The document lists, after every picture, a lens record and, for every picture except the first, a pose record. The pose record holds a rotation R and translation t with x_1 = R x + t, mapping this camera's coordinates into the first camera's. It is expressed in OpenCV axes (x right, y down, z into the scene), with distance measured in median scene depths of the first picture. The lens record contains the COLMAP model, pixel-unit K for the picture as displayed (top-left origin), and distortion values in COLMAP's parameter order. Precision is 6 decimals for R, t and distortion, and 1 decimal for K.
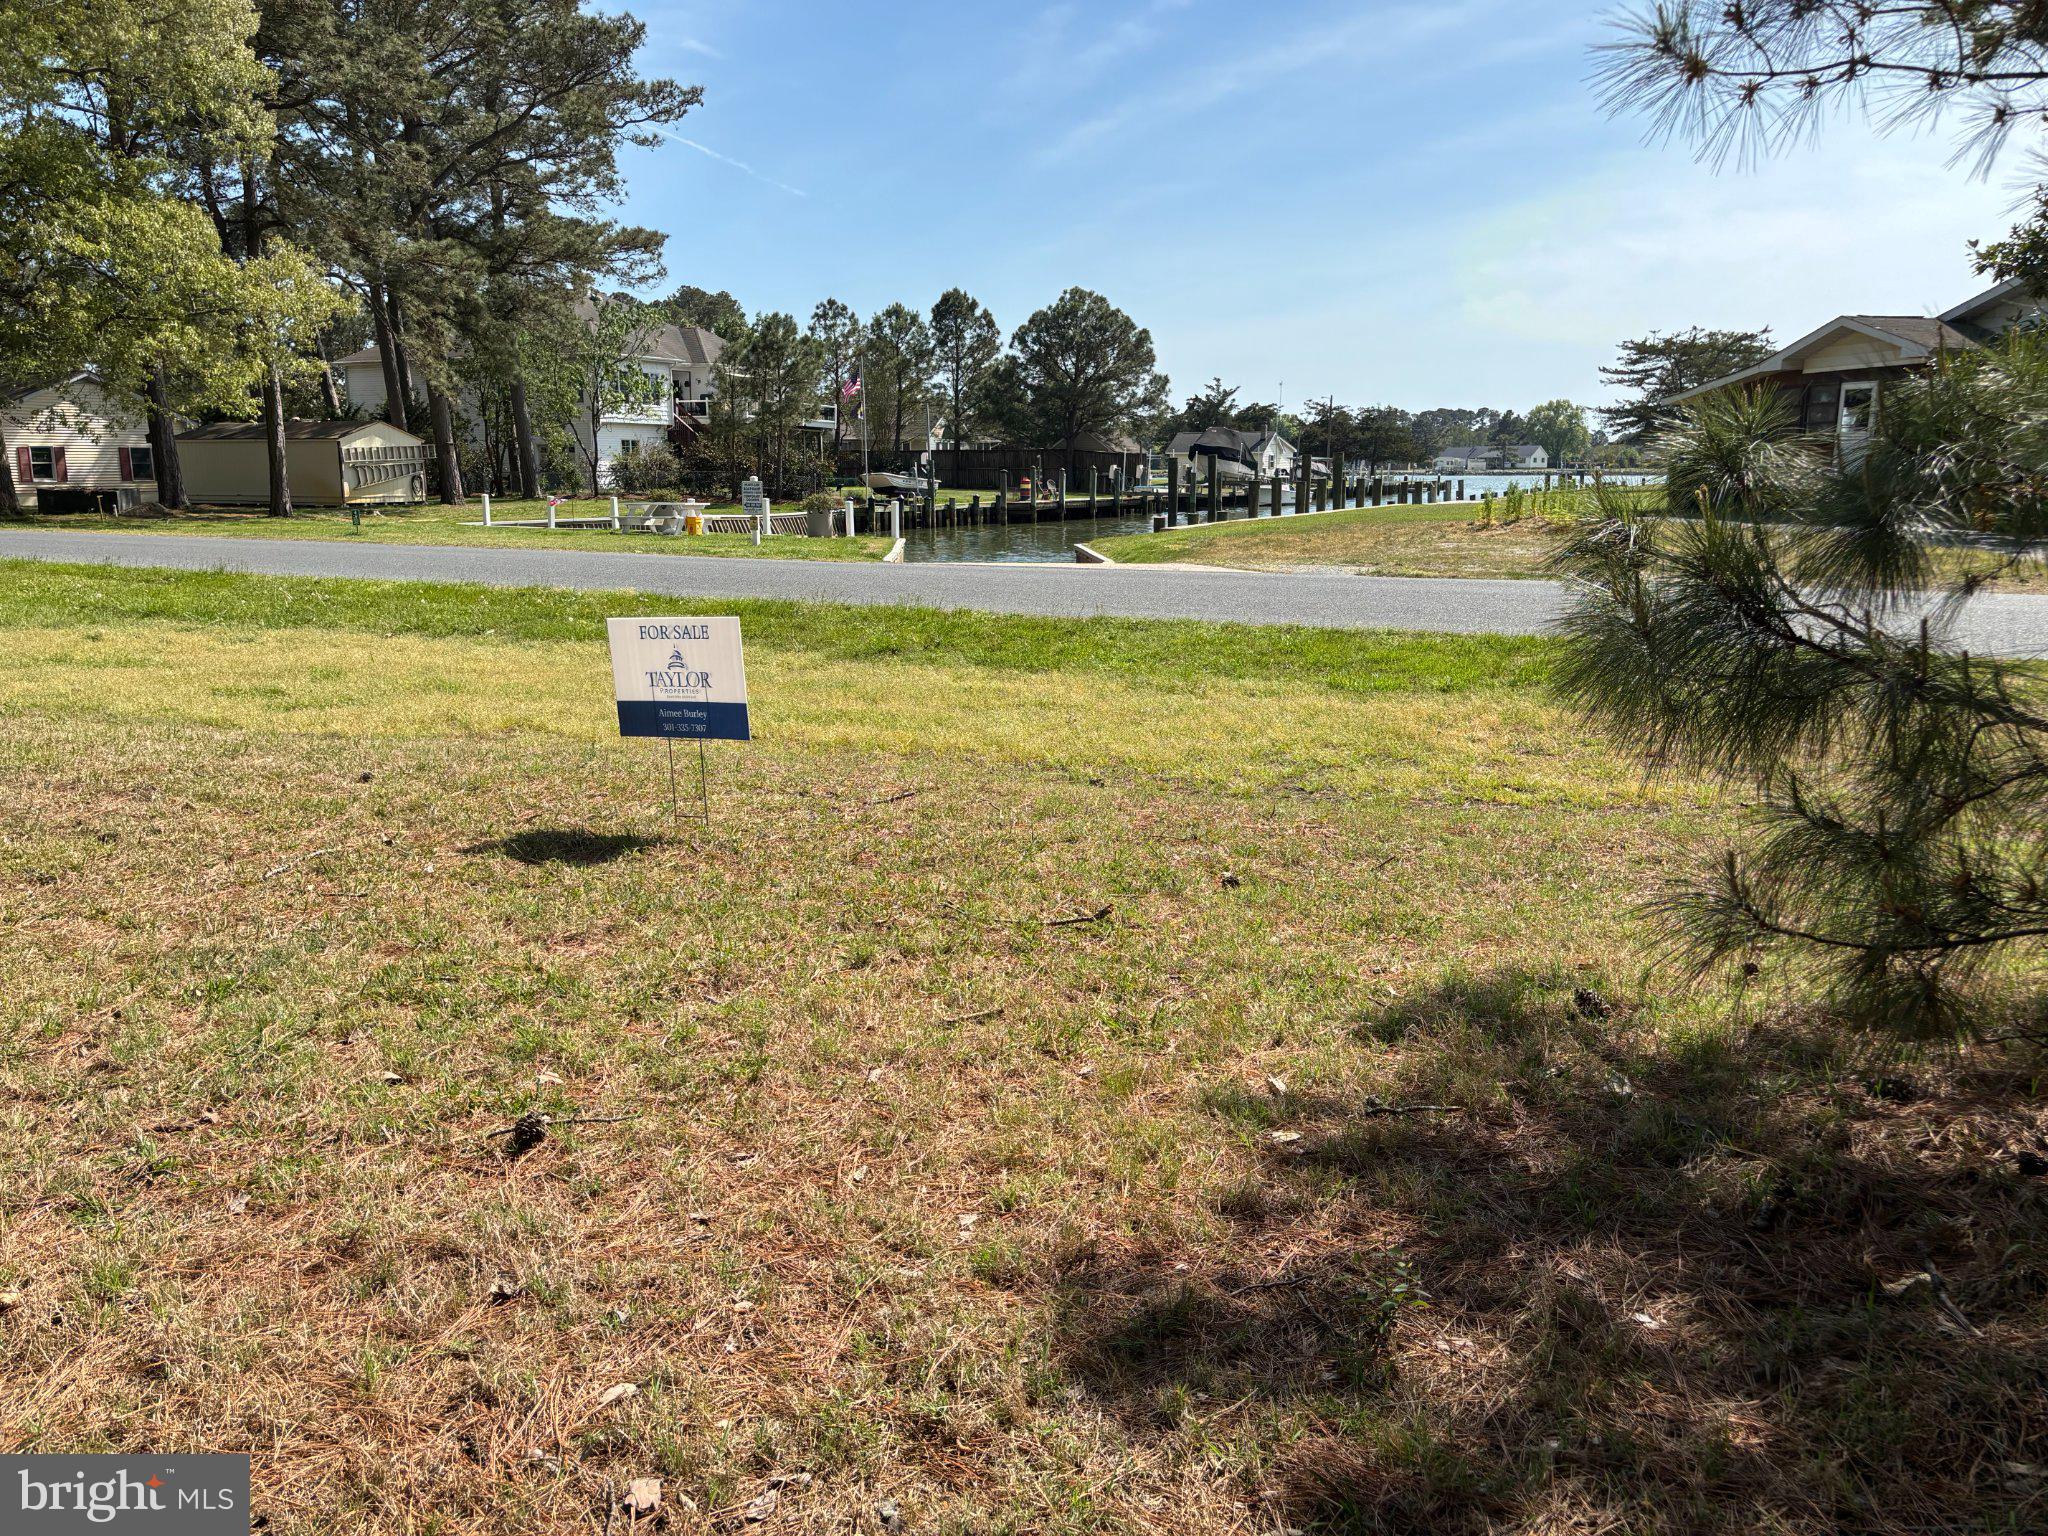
lens RADIAL K [[1510.7, 0, 951.2], [0, 1510.7, 772.0], [0, 0, 1]] dist [0.037549, -0.001619]
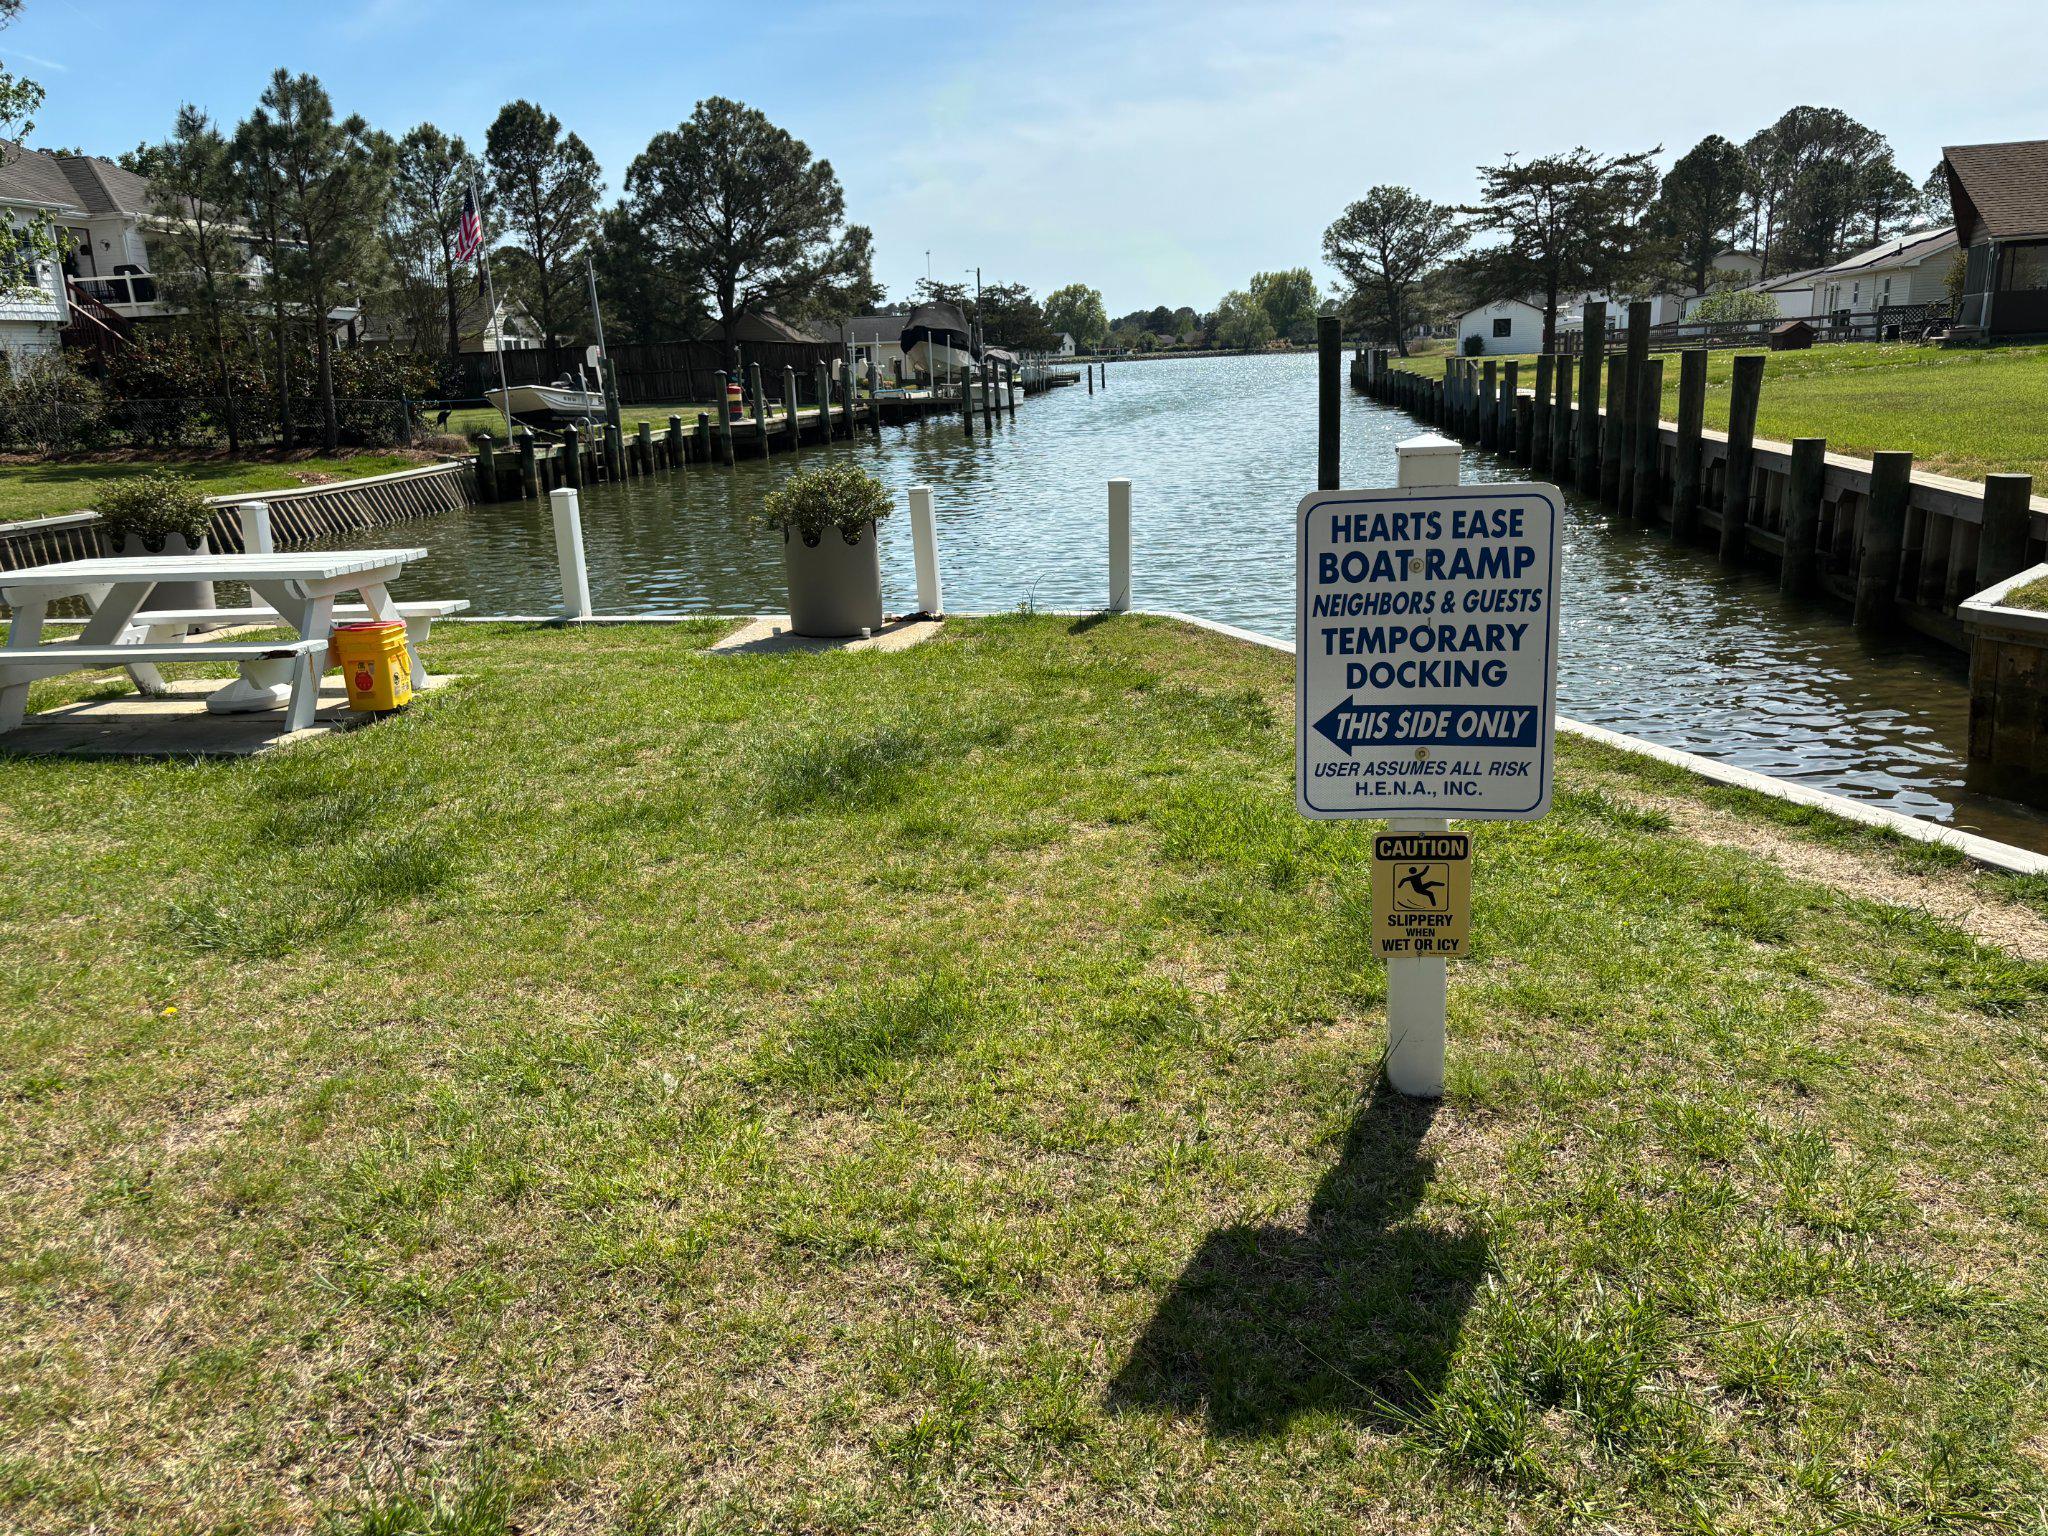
lens RADIAL K [[1532.6, 0, 1032.8], [0, 1532.6, 778.1], [0, 0, 1]] dist [0.007183, -0.002901]
pose [[0.927973, -0.138264, 0.346048, -0.066434], [0.116470, 0.989711, 0.083111, -0.060525], [-0.353979, -0.036821, 0.934528, 0.304147]]
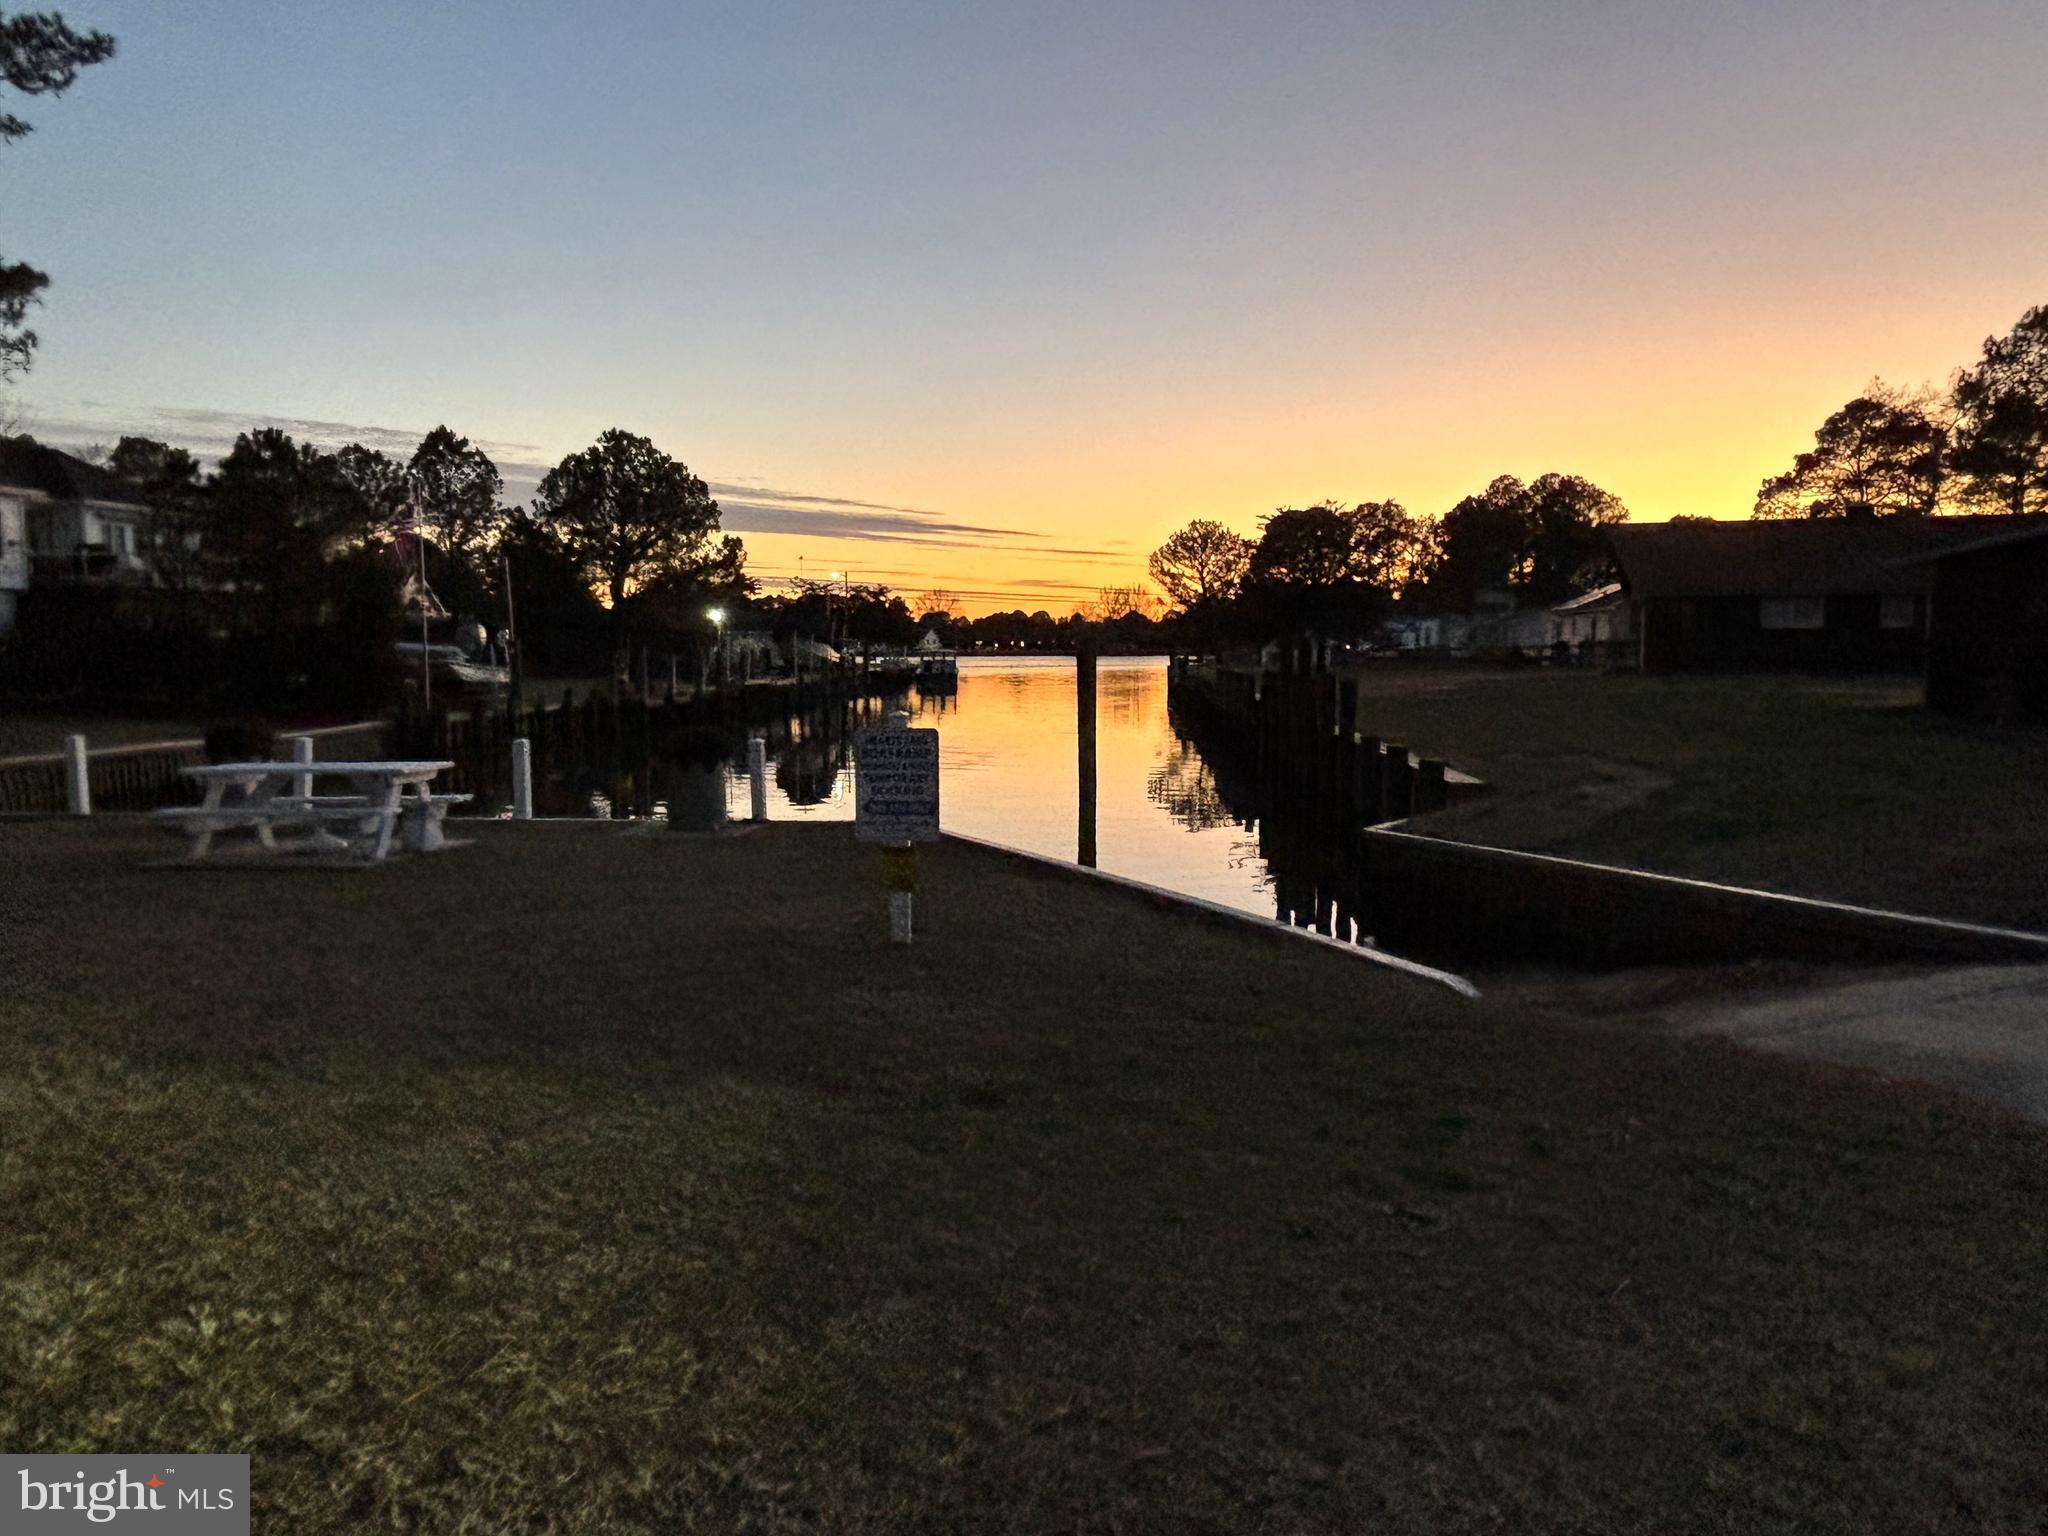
lens RADIAL K [[1473.1, 0, 1058.2], [0, 1473.1, 775.2], [0, 0, 1]] dist [0.006083, 0.003566]
pose [[0.885346, -0.045462, 0.462705, -0.081870], [0.096578, 0.991483, -0.087378, -0.050237], [-0.454792, 0.122047, 0.882195, 0.241448]]
